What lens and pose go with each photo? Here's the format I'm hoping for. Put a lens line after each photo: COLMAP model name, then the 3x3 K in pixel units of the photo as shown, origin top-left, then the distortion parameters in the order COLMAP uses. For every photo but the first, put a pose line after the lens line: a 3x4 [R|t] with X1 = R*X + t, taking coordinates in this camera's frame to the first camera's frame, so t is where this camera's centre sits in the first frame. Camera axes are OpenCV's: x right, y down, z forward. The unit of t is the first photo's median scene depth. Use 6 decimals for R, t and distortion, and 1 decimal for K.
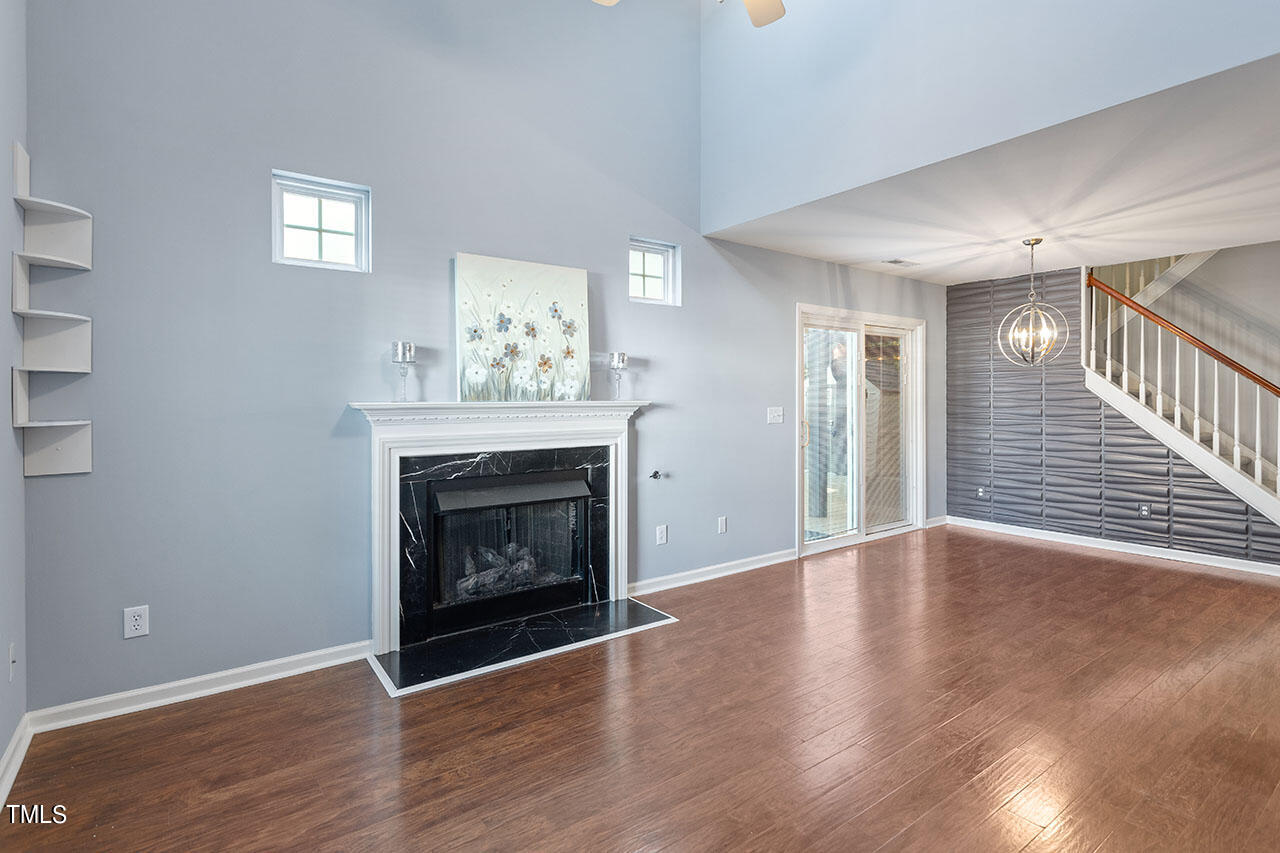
lens RADIAL K [[631.5, 0, 641.4], [0, 631.5, 402.4], [0, 0, 1]] dist [-0.001483, 0.000069]
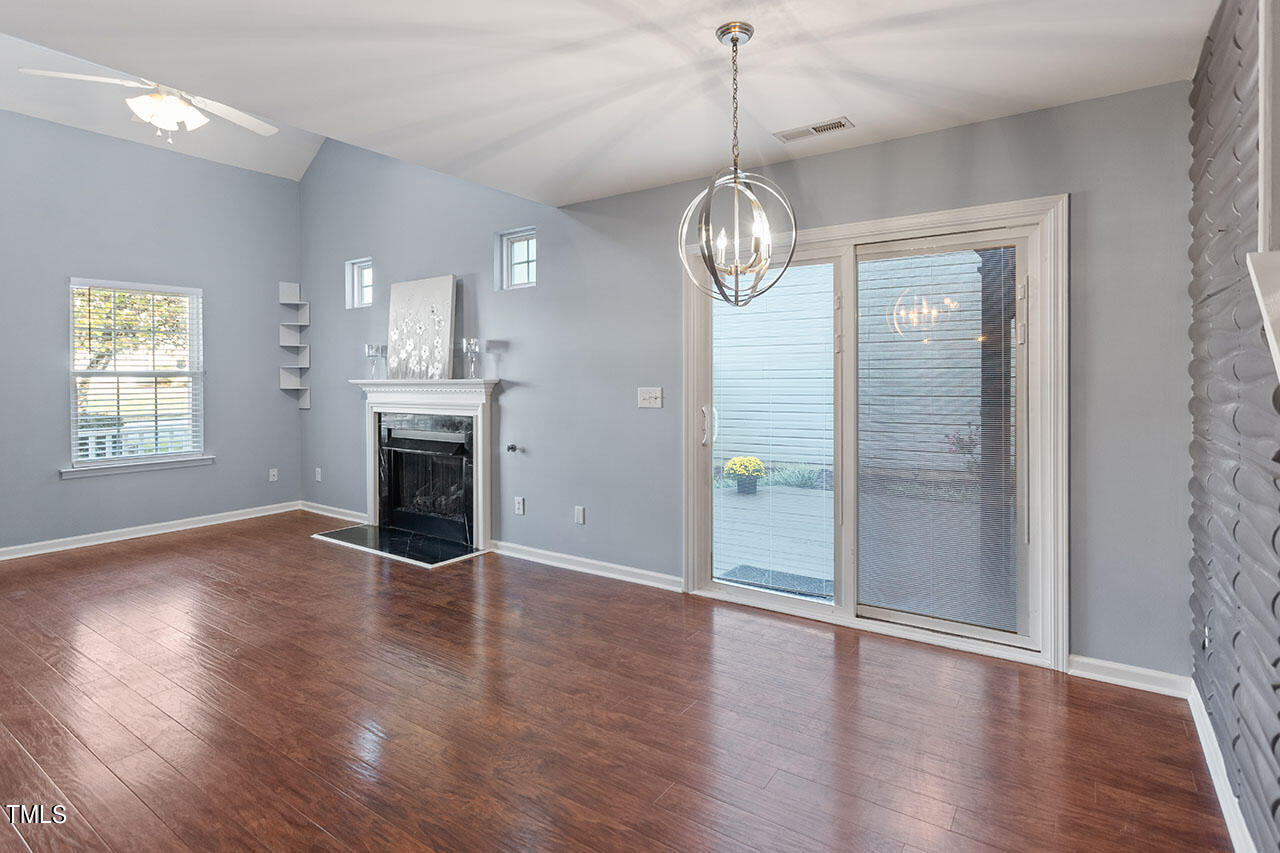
lens RADIAL K [[635.7, 0, 641.2], [0, 635.7, 379.7], [0, 0, 1]] dist [-0.035913, -0.000147]
pose [[0.336587, 0.004217, -0.941643, 1.133520], [0.001220, 0.999987, 0.004914, -0.006686], [0.941652, -0.002803, 0.336577, 0.860279]]
